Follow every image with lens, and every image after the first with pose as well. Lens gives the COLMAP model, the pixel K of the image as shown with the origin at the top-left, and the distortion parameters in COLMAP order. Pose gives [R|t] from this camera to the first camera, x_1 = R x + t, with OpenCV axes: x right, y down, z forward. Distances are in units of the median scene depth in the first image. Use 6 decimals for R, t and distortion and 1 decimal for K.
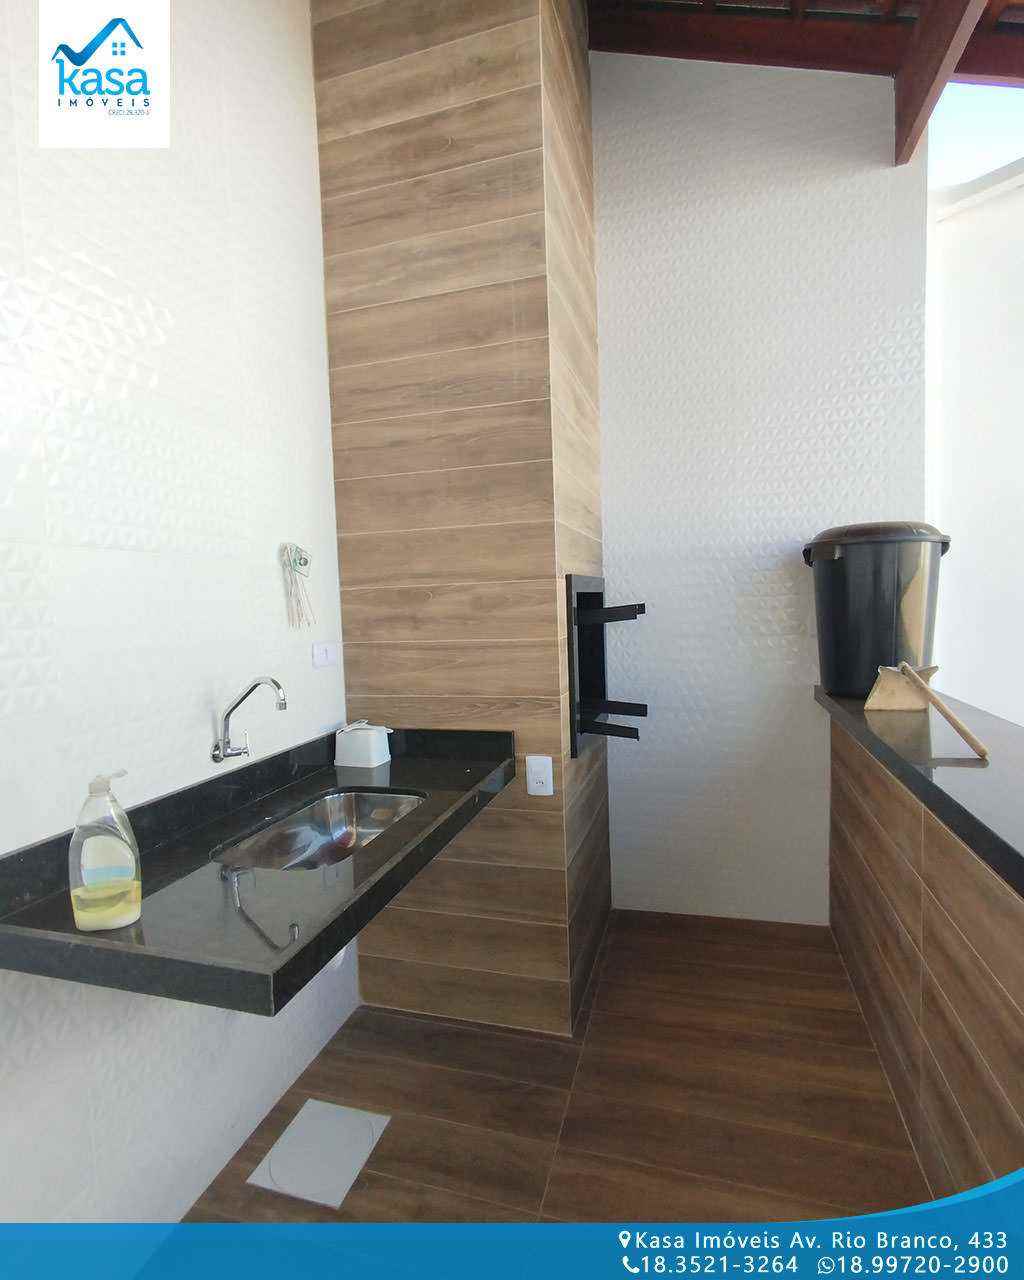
lens RADIAL K [[629.3, 0, 512.2], [0, 629.3, 641.7], [0, 0, 1]] dist [-0.015674, 0.007527]
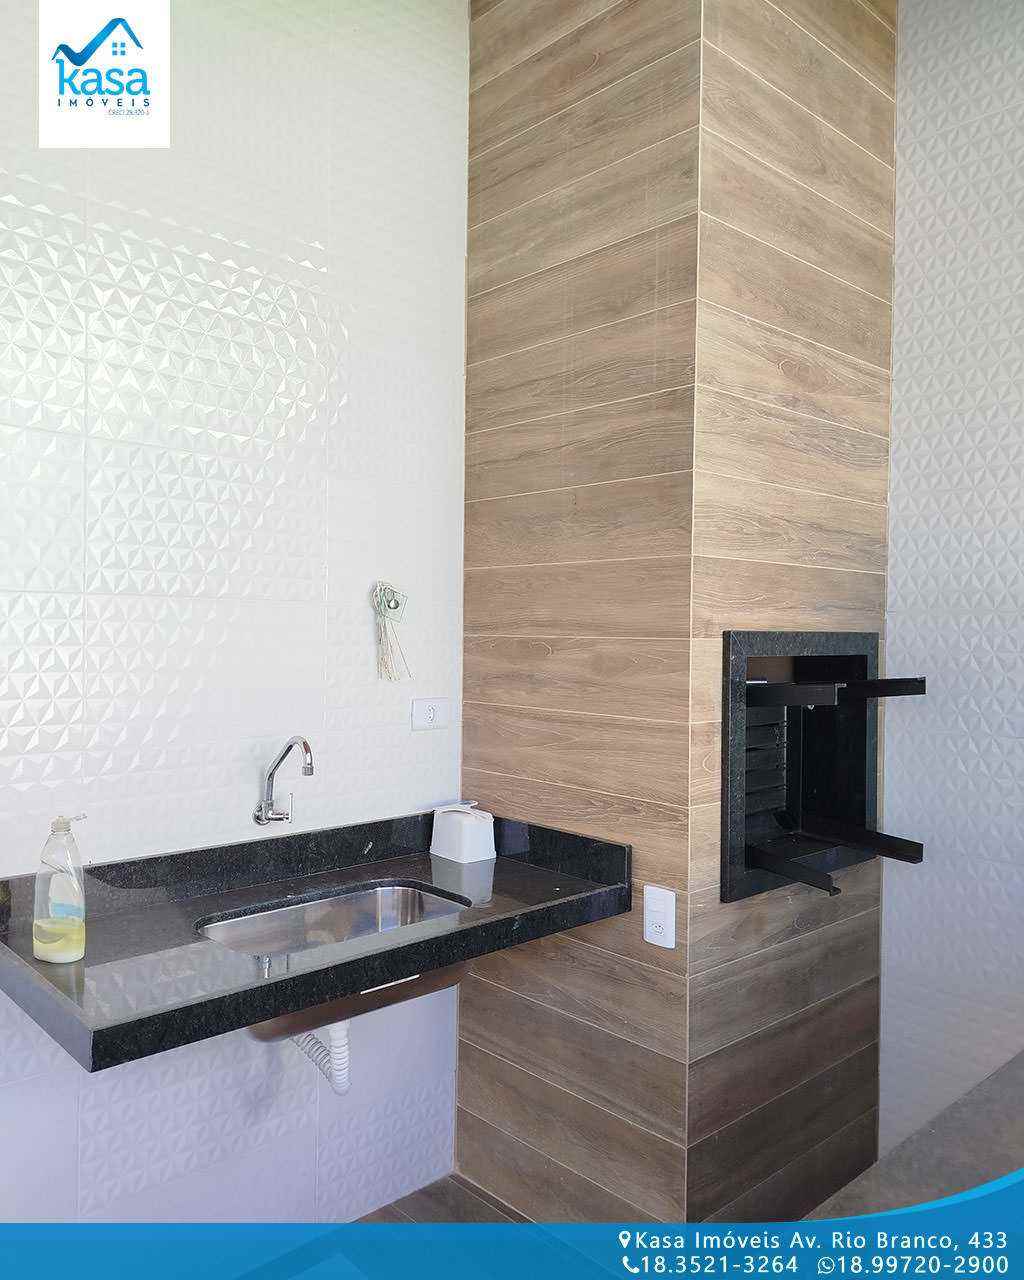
lens RADIAL K [[953.0, 0, 513.2], [0, 953.0, 646.0], [0, 0, 1]] dist [0.053540, -0.059328]
pose [[0.857641, 0.055867, -0.511206, 0.432039], [-0.076720, 0.996857, -0.019771, -0.053414], [0.508494, 0.056176, 0.859231, -0.017643]]
